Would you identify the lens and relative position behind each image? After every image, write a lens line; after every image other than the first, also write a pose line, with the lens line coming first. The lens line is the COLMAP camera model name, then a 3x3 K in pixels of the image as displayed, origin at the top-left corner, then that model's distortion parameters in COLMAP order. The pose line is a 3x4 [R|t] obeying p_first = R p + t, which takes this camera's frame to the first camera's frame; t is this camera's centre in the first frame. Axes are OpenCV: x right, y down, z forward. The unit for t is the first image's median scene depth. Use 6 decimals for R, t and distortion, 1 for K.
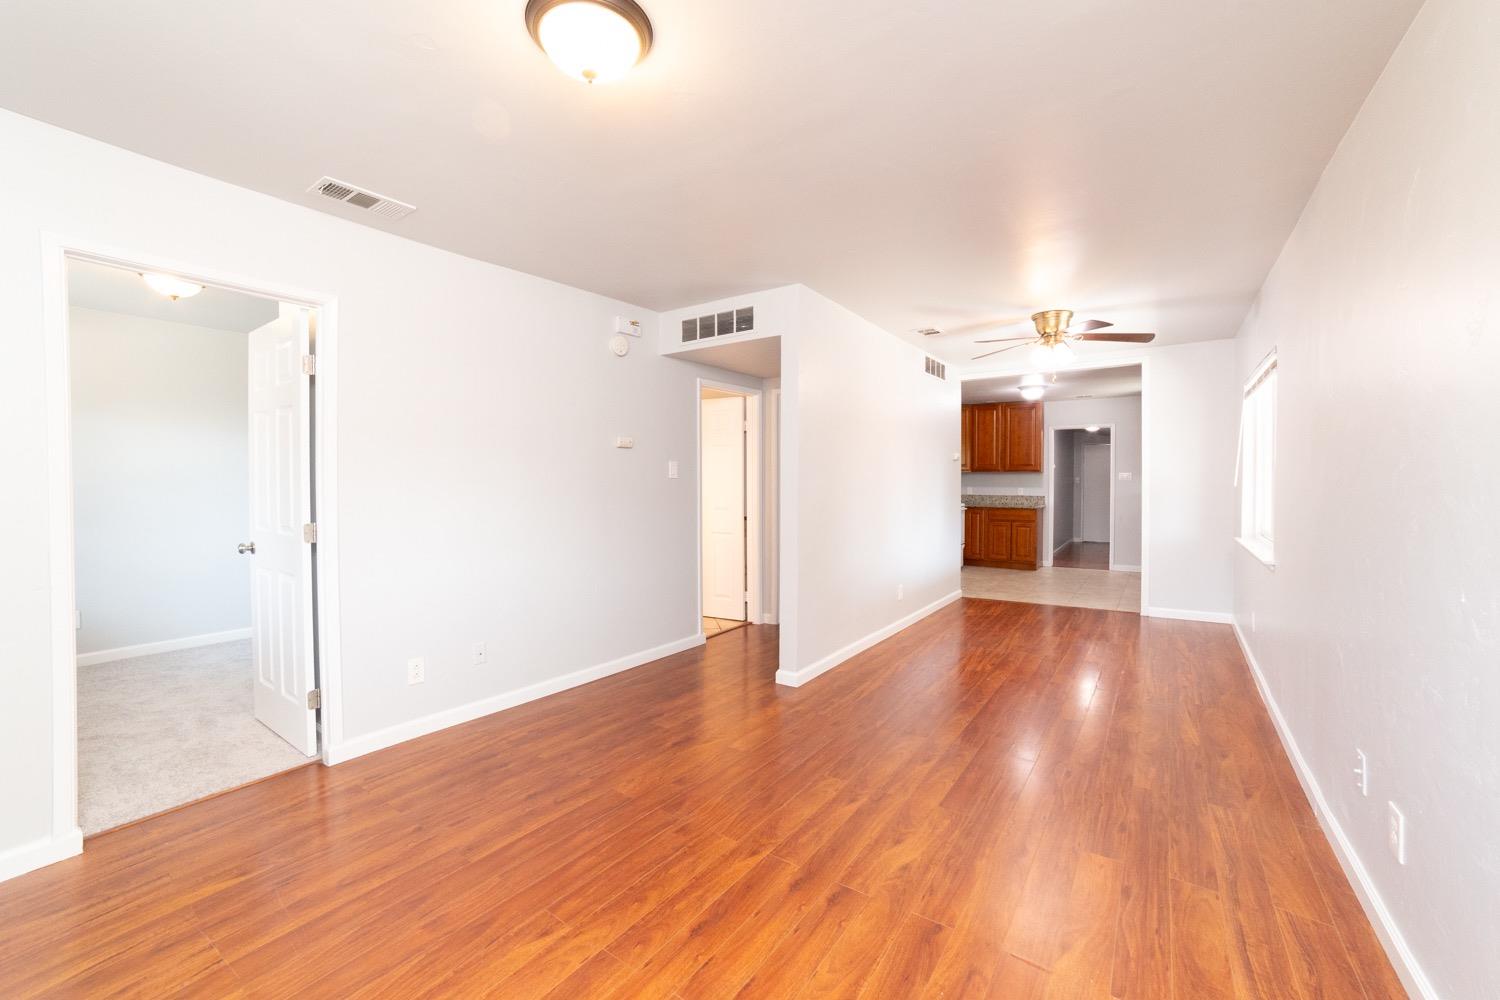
lens RADIAL K [[628.1, 0, 759.0], [0, 628.1, 499.5], [0, 0, 1]] dist [-0.004309, 0.000030]
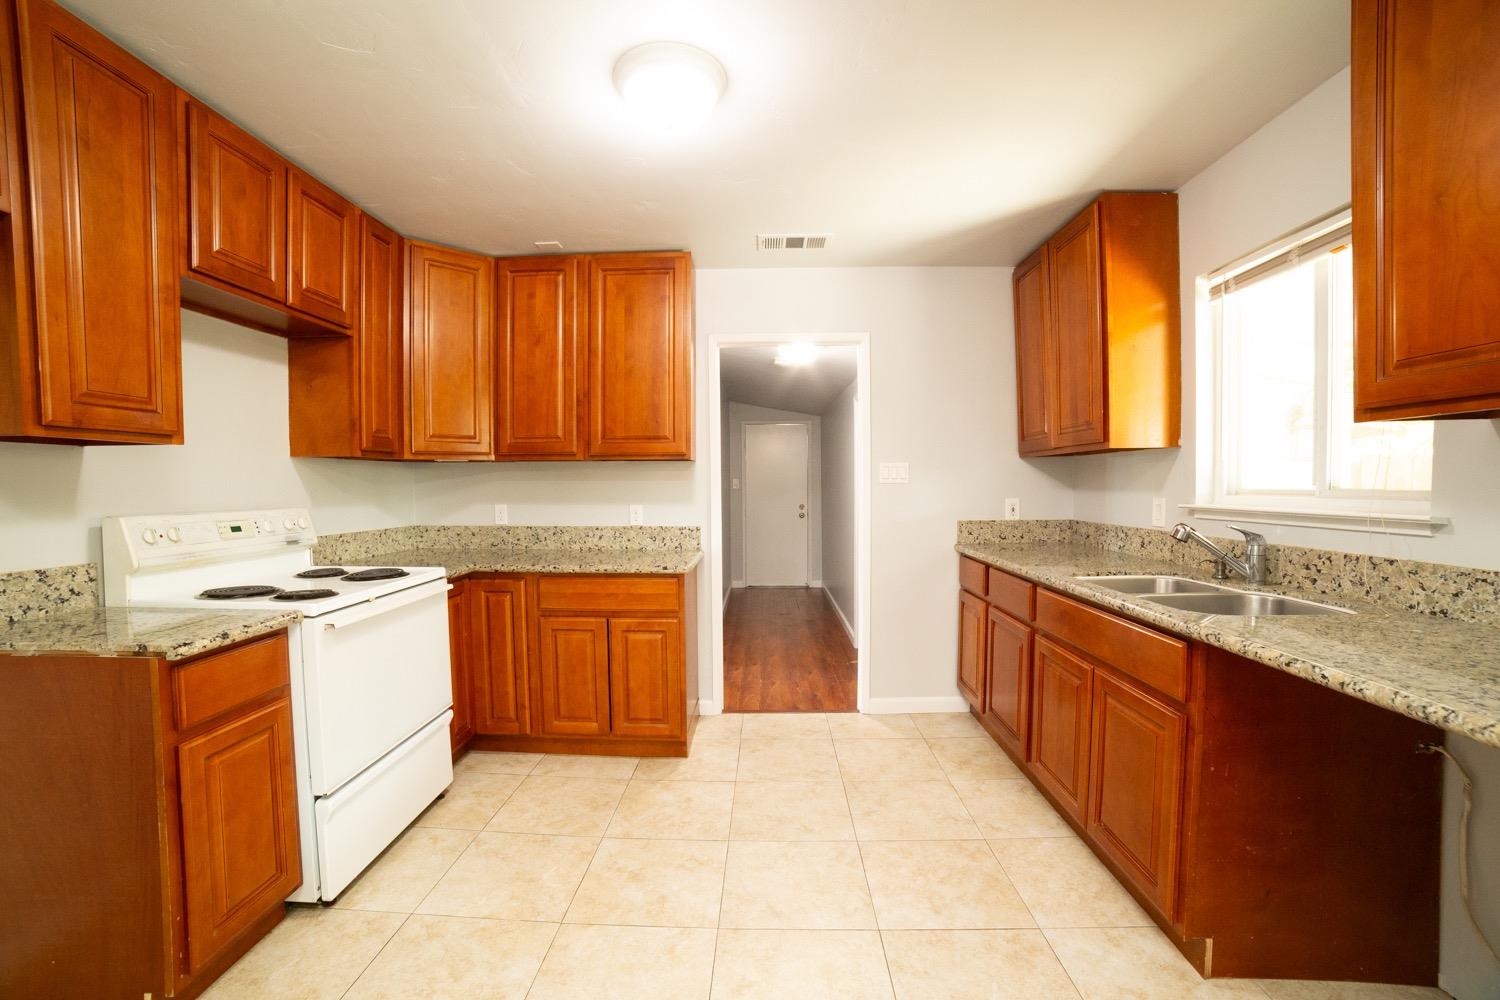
lens RADIAL K [[628.1, 0, 752.4], [0, 628.1, 500.4], [0, 0, 1]] dist [-0.004309, 0.000030]
pose [[0.853306, -0.016057, 0.521164, 0.290710], [0.018336, 0.999832, 0.000783, -0.020953], [-0.521089, 0.008888, 0.853456, 0.670247]]
